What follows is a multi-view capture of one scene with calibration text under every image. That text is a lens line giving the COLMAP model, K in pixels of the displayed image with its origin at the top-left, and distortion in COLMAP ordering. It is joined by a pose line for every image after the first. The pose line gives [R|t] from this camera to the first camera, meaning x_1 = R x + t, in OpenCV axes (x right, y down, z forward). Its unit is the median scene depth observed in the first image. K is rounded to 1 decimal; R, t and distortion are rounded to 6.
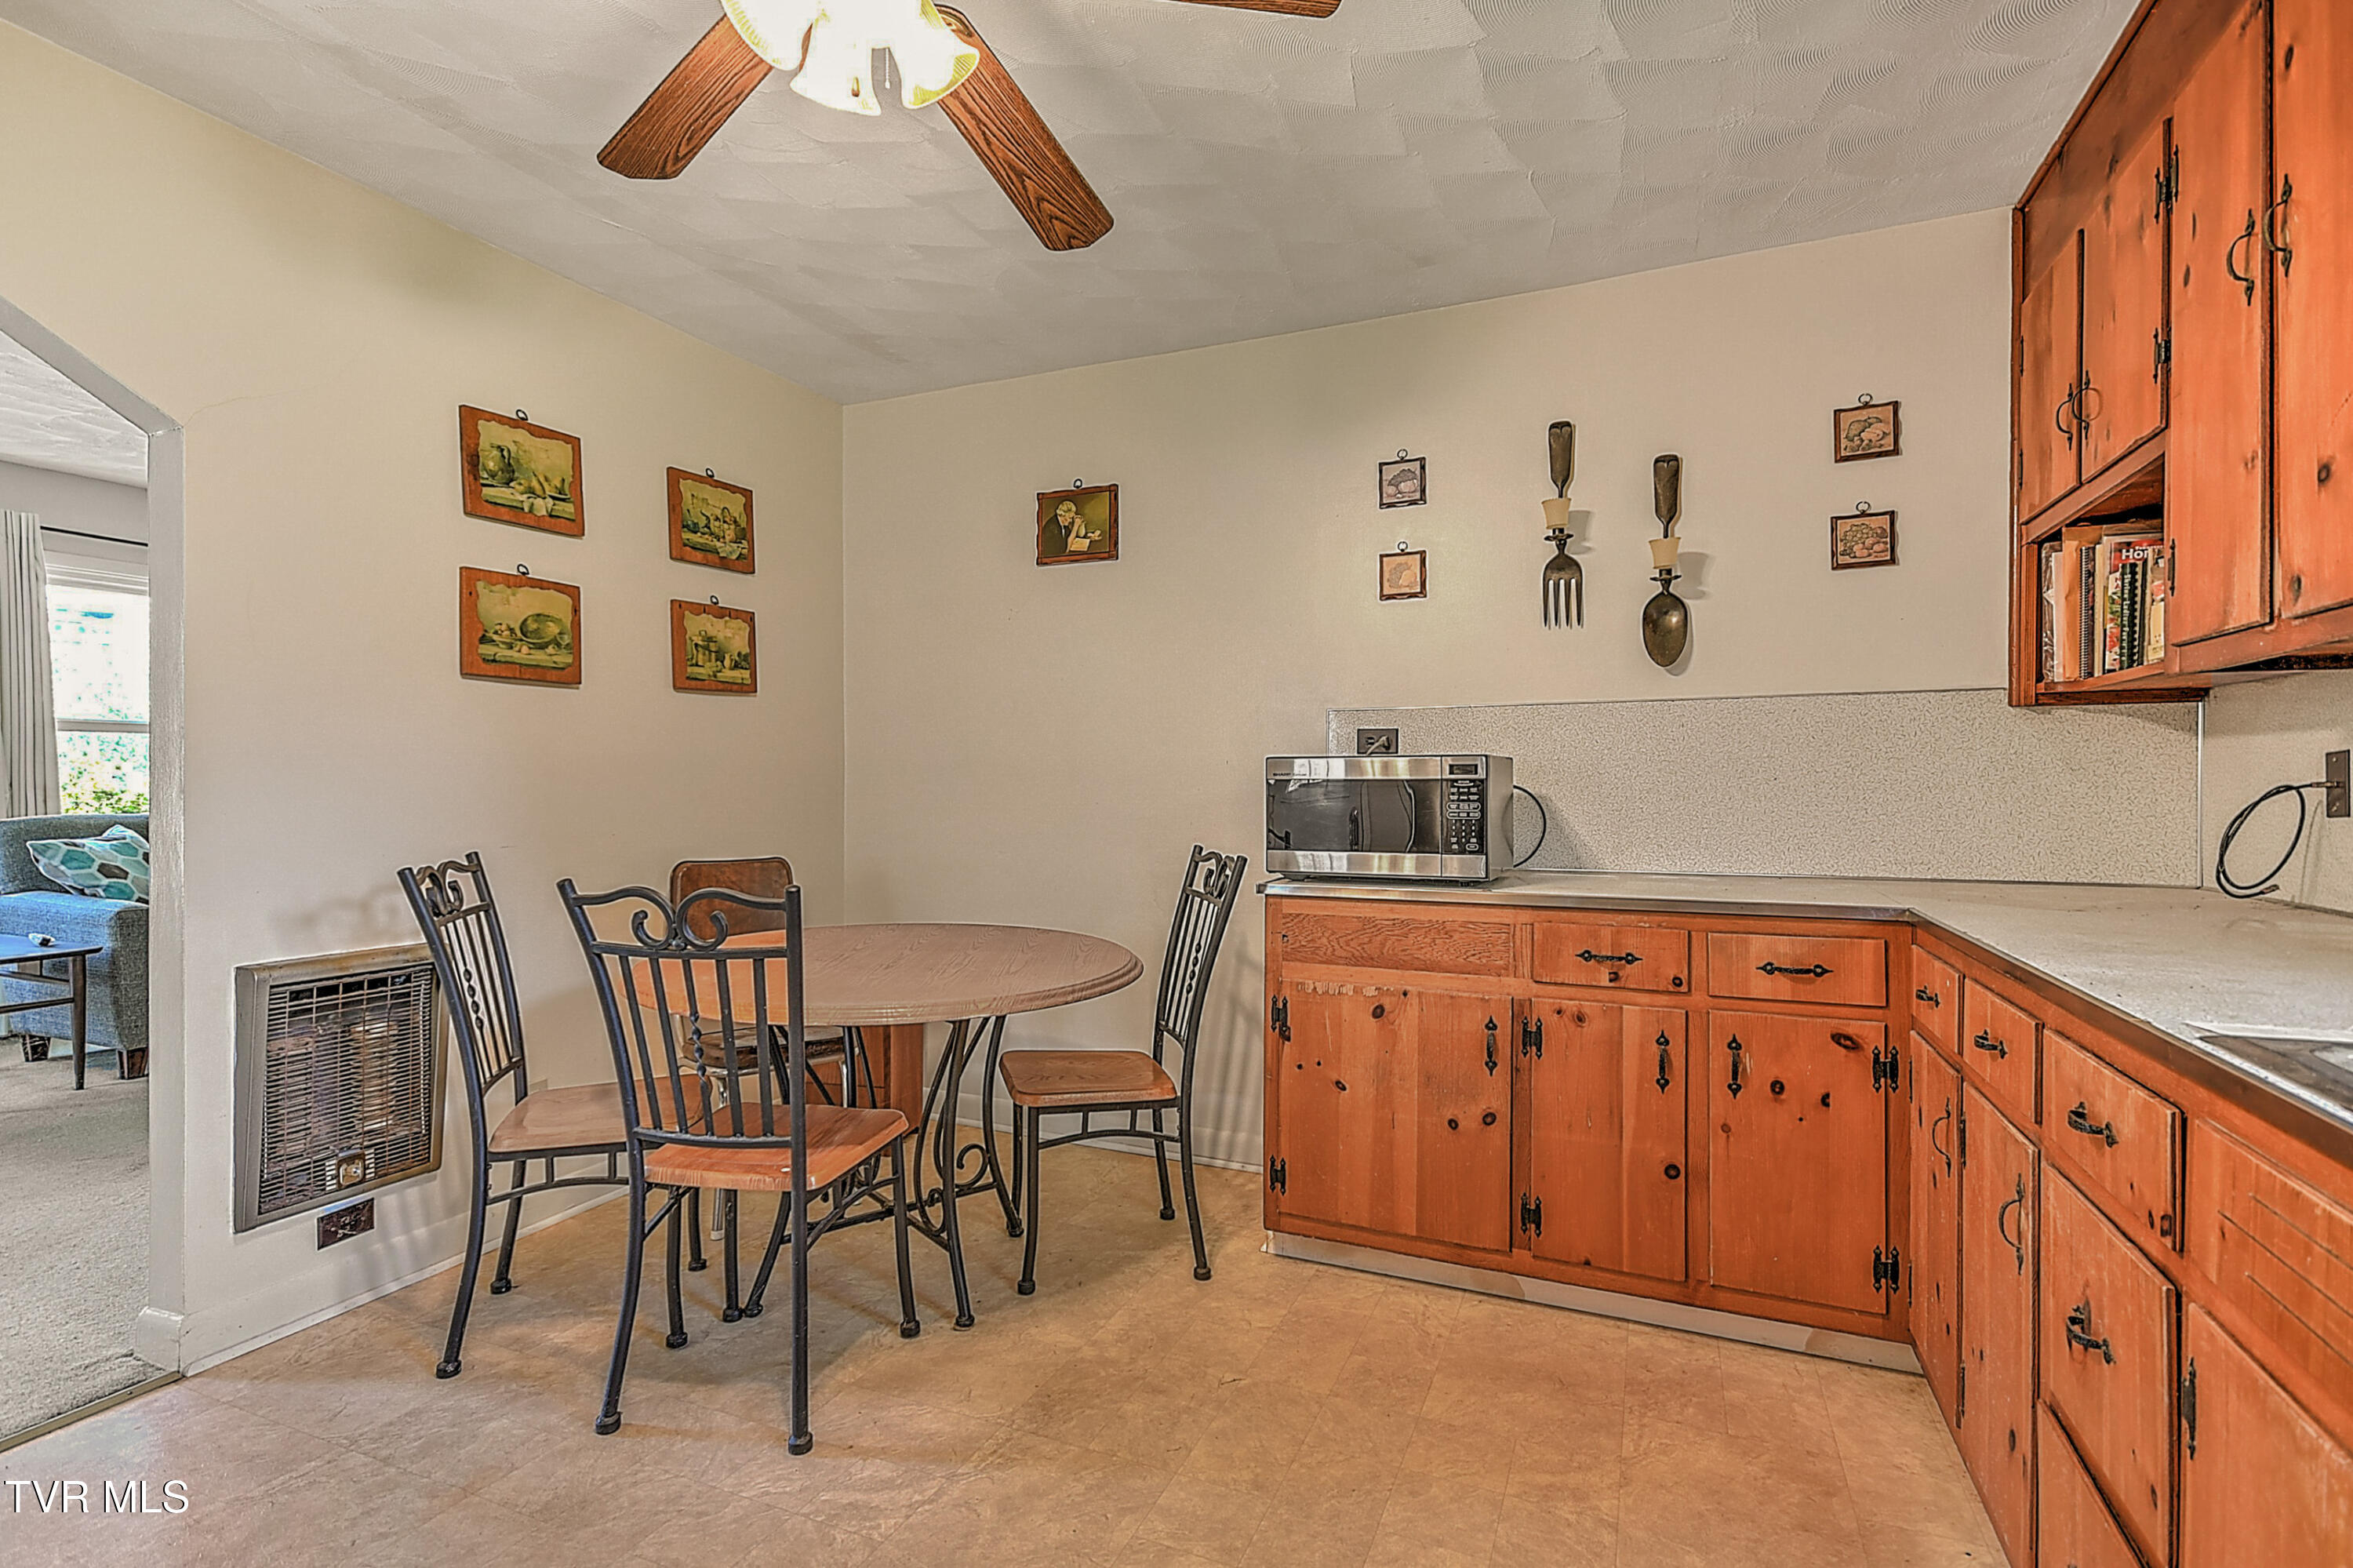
lens RADIAL K [[1146.0, 0, 1171.8], [0, 1146.0, 778.3], [0, 0, 1]] dist [0.015778, 0.000931]
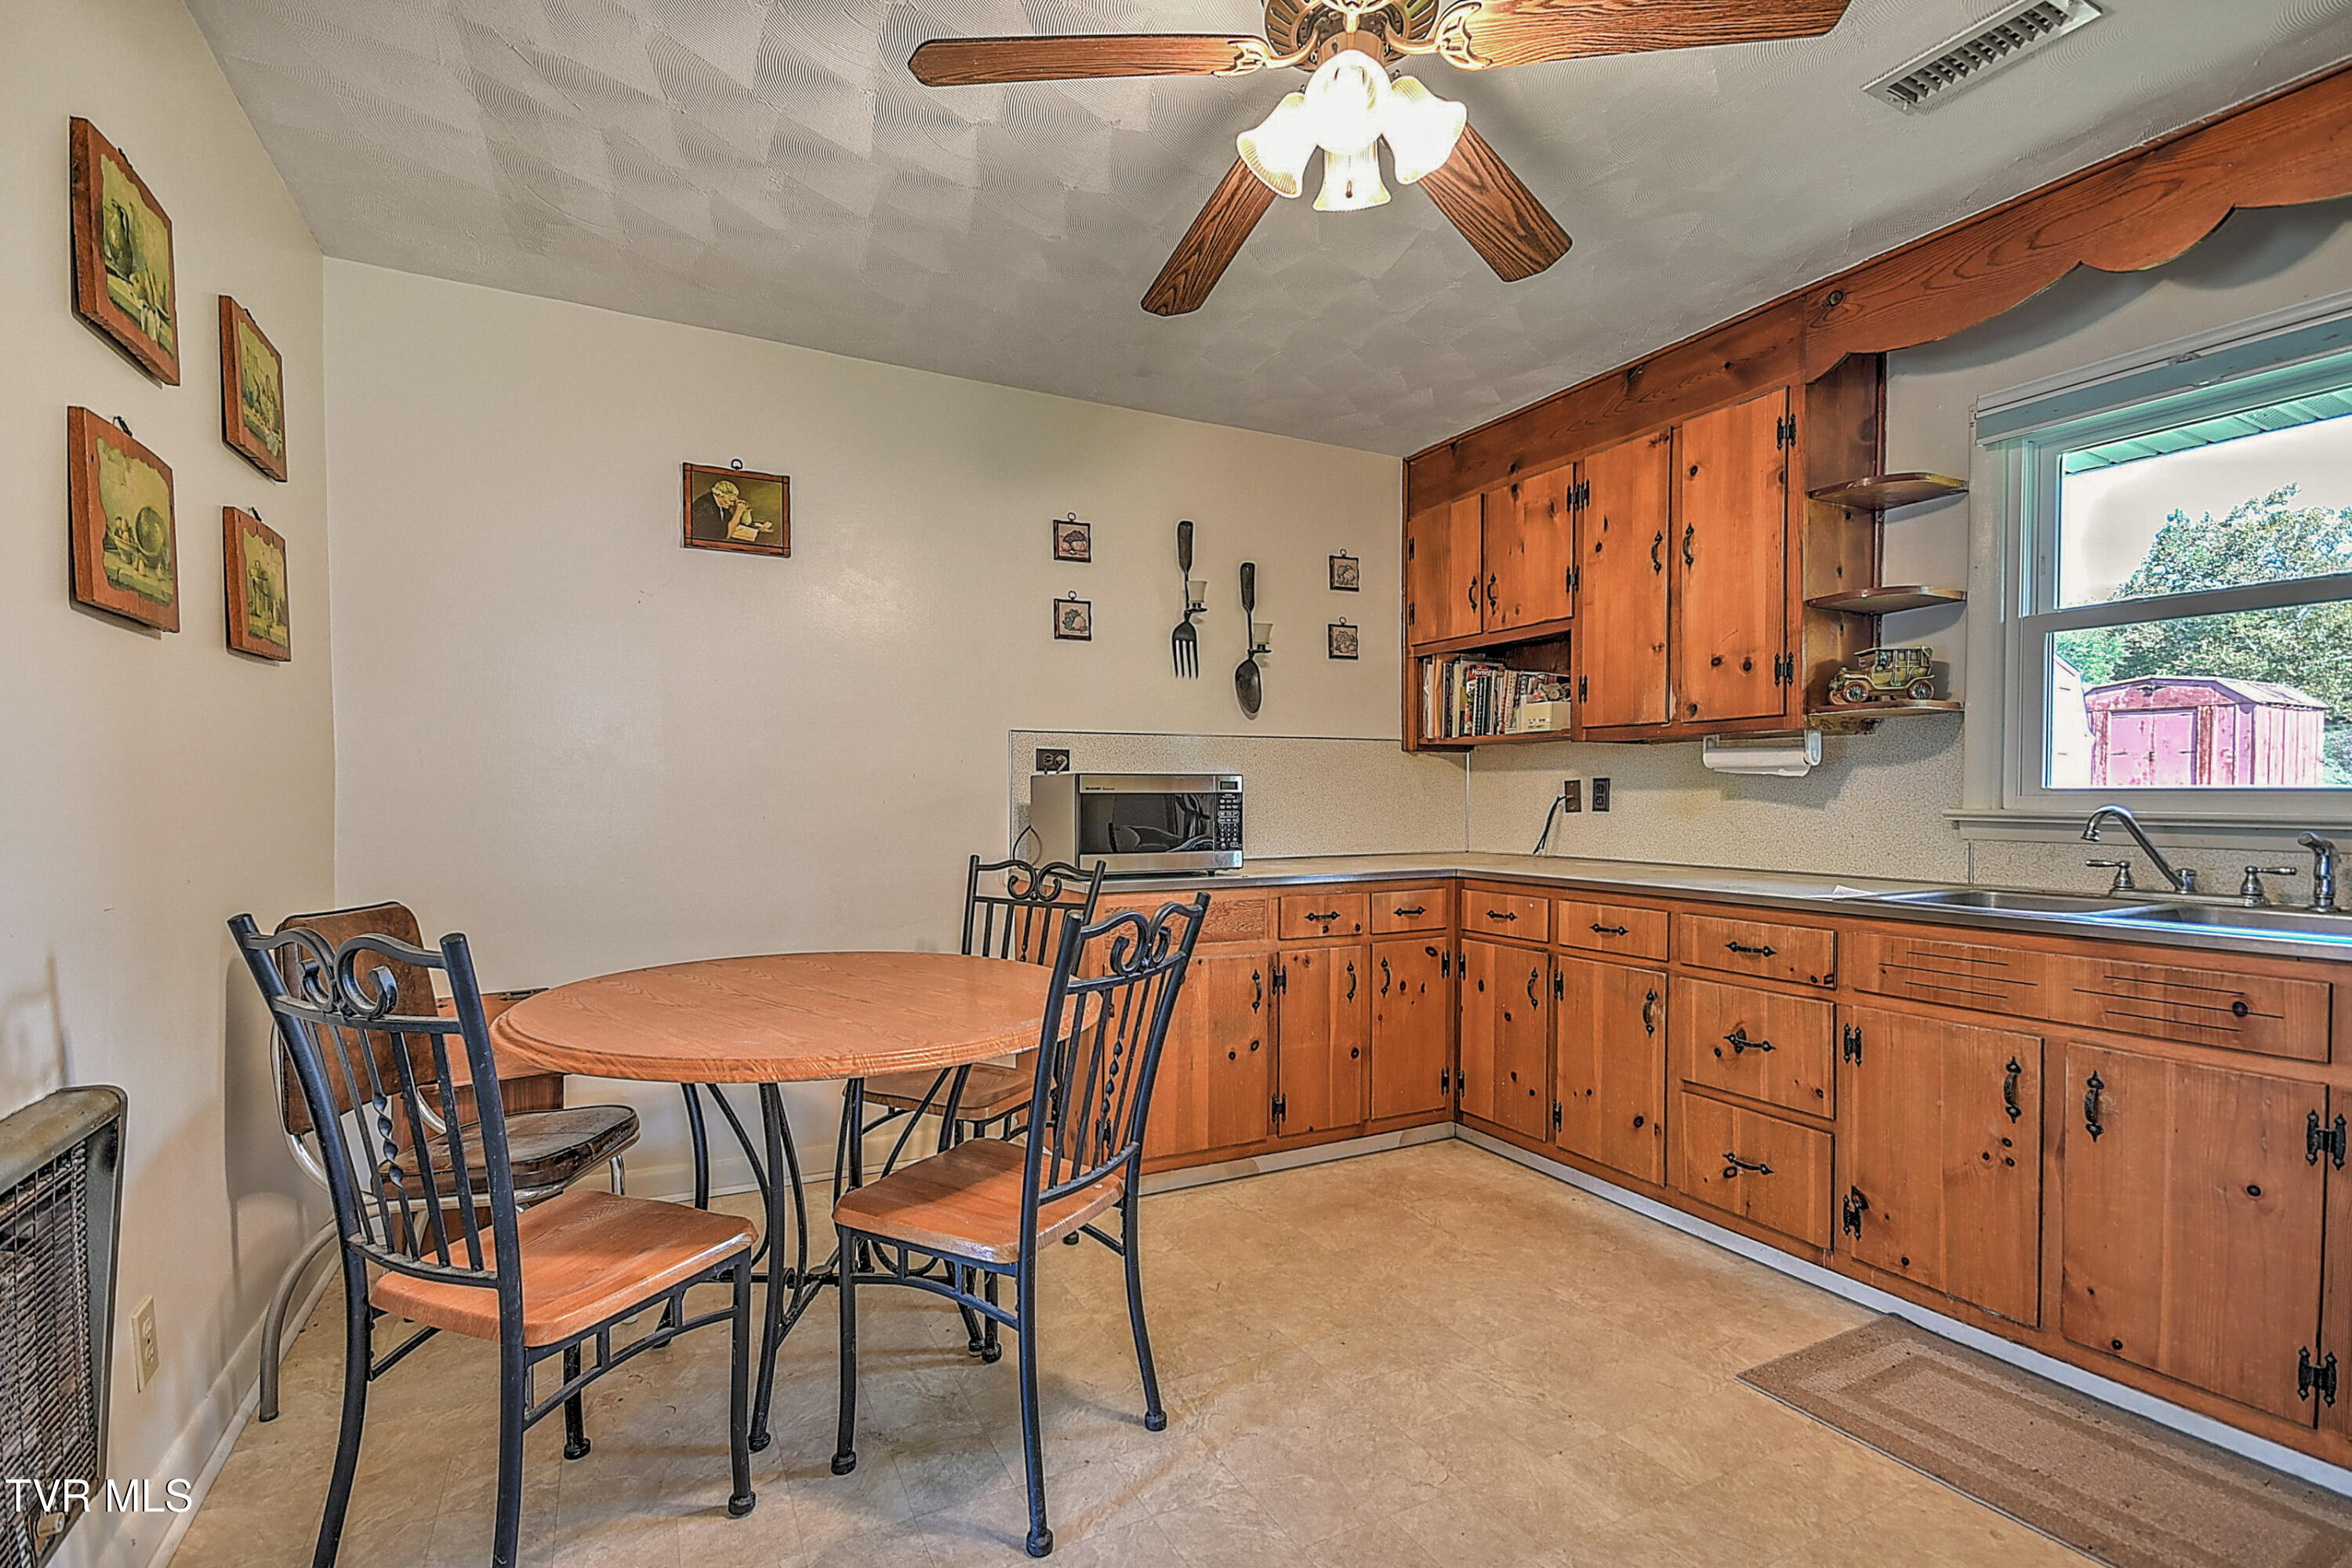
lens RADIAL K [[1066.6, 0, 1175.6], [0, 1066.6, 804.1], [0, 0, 1]] dist [0.002431, 0.000962]
pose [[0.623255, -0.006926, 0.781988, -0.755367], [-0.003640, 0.999924, 0.011757, -0.001124], [-0.782010, -0.010174, 0.623183, 0.293992]]
